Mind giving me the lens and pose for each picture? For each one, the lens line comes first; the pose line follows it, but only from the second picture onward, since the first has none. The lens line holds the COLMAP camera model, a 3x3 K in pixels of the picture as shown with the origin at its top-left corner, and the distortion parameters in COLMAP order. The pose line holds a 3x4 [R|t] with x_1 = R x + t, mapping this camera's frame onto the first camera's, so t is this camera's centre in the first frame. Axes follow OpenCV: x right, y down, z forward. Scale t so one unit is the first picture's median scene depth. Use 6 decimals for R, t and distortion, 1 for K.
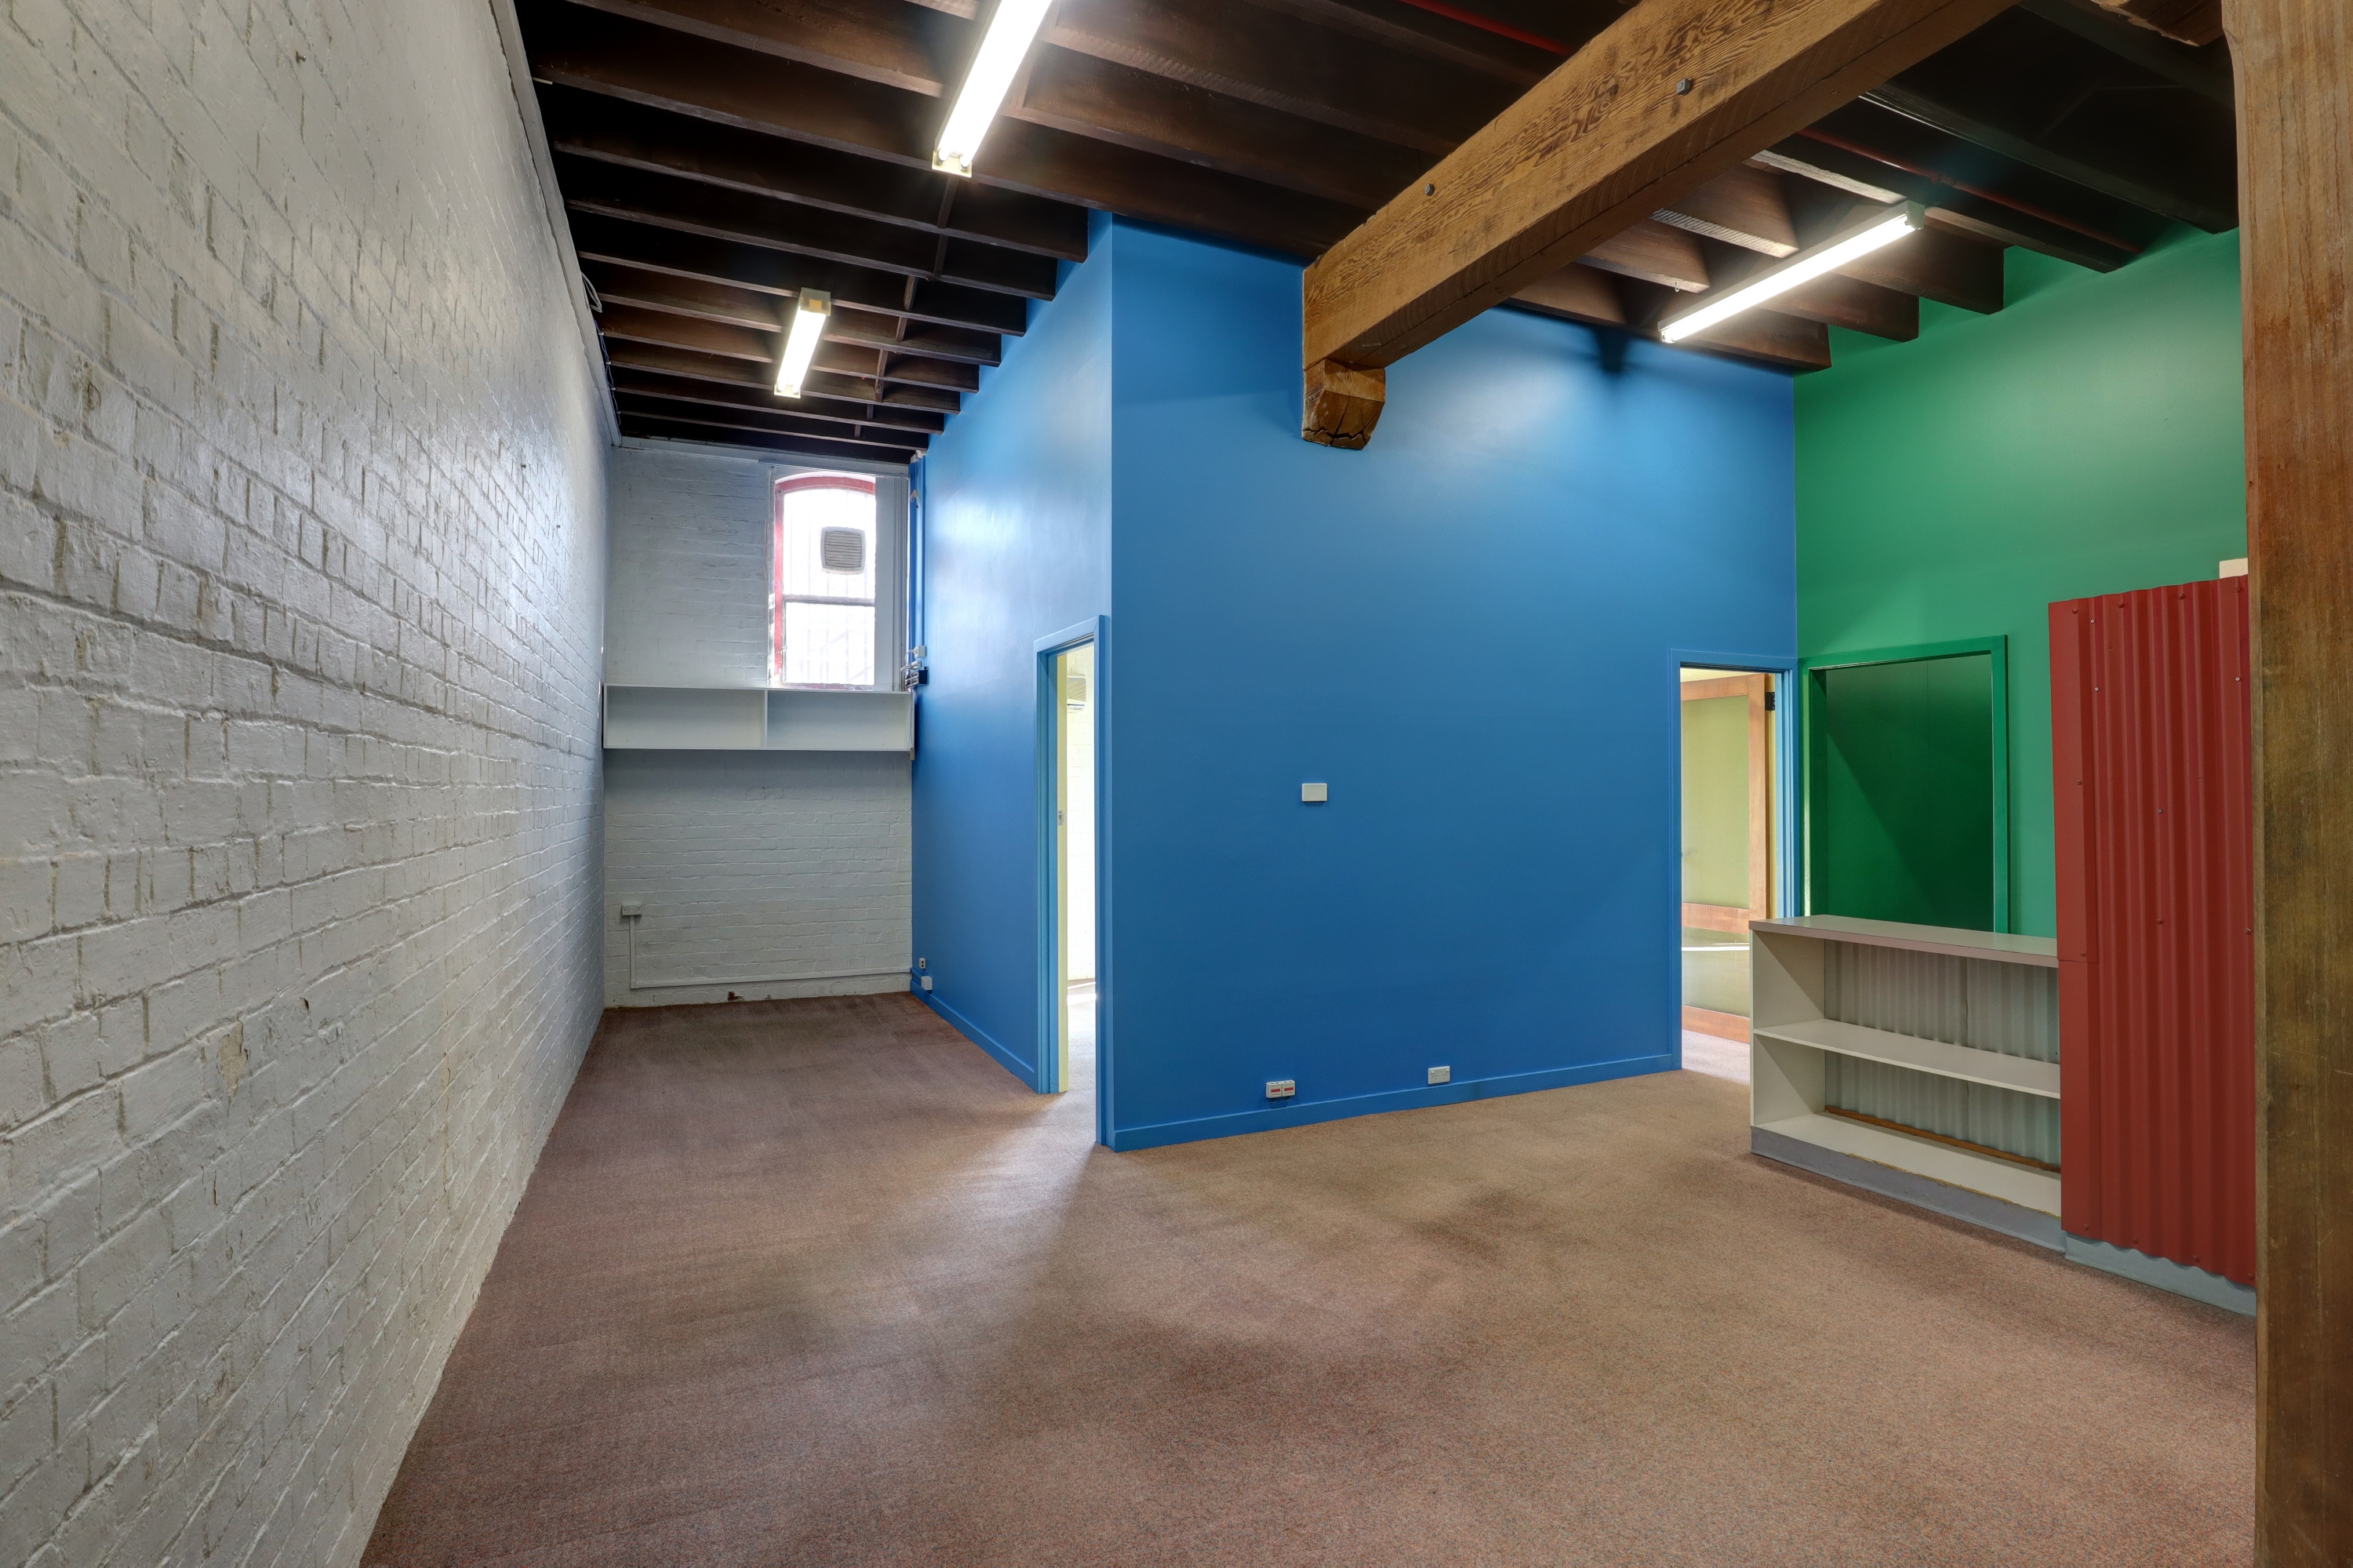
lens RADIAL K [[1172.1, 0, 1186.5], [0, 1172.1, 776.6], [0, 0, 1]] dist [-0.041419, 0.008071]
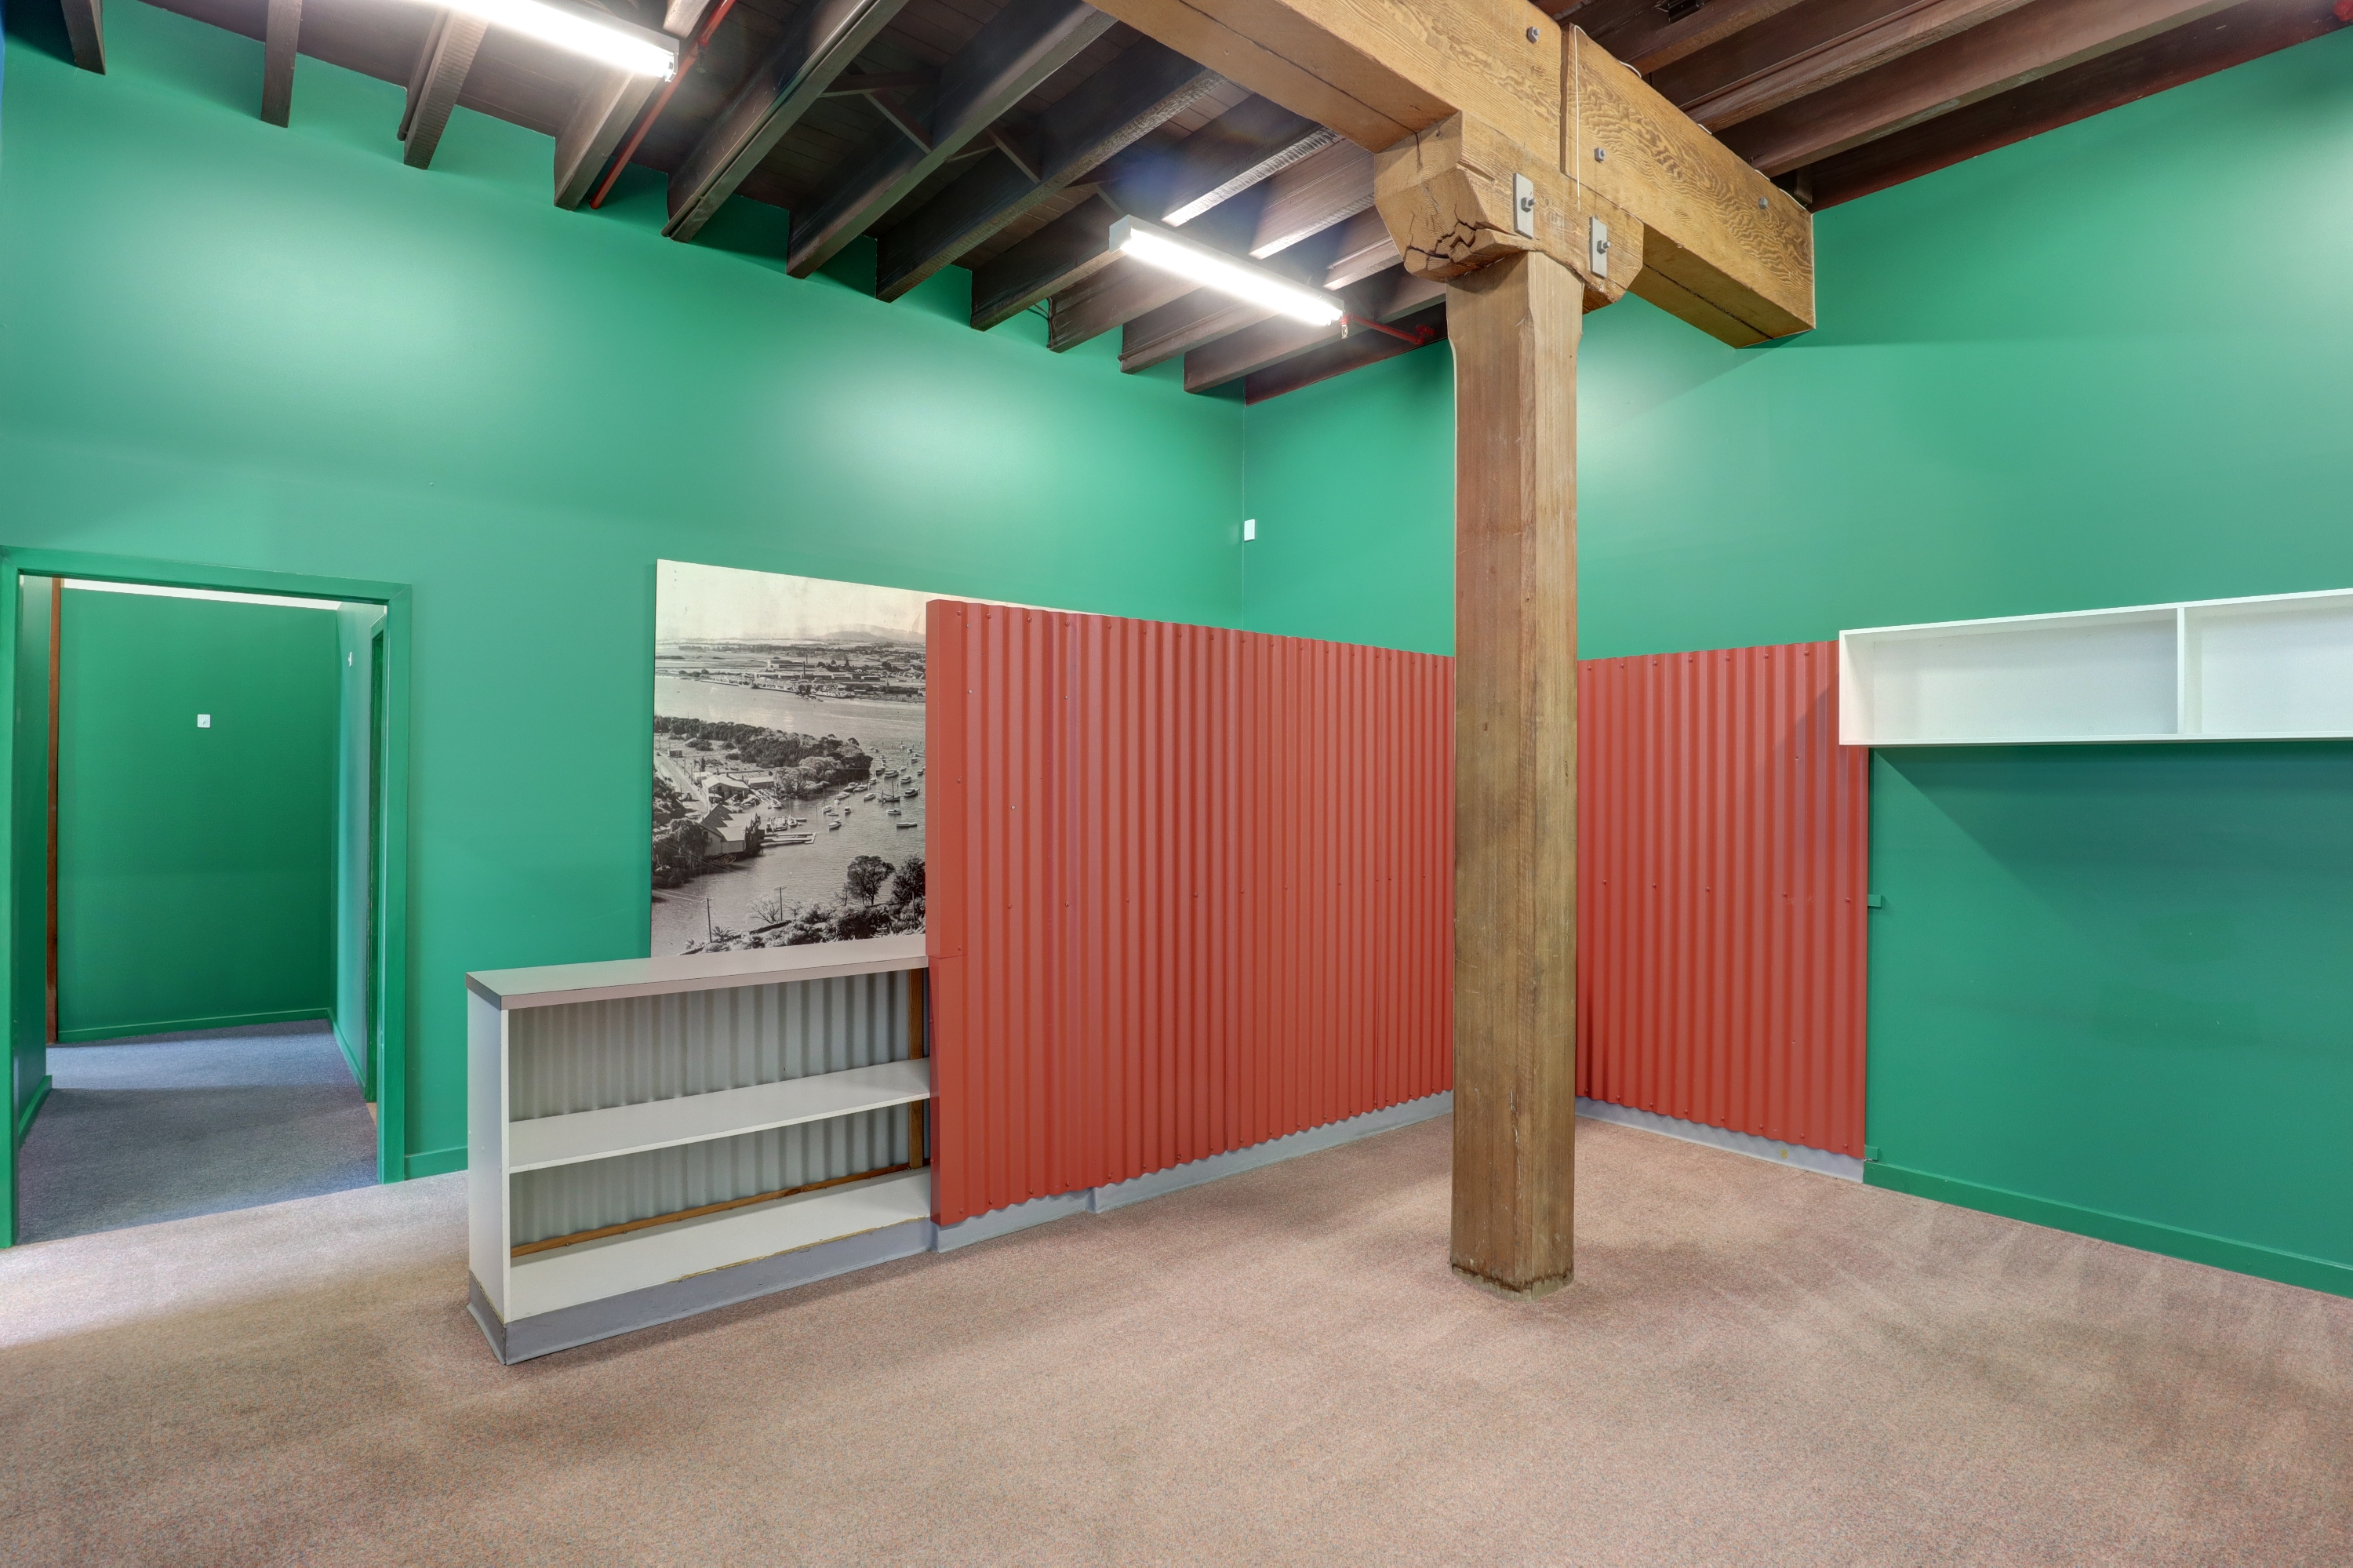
lens RADIAL K [[1172.1, 0, 1182.1], [0, 1172.1, 805.3], [0, 0, 1]] dist [-0.041419, 0.008071]
pose [[-0.292041, 0.011224, 0.956340, -0.232750], [-0.007751, 0.999871, -0.014102, 0.040531], [-0.956374, -0.011530, -0.291916, 0.979334]]
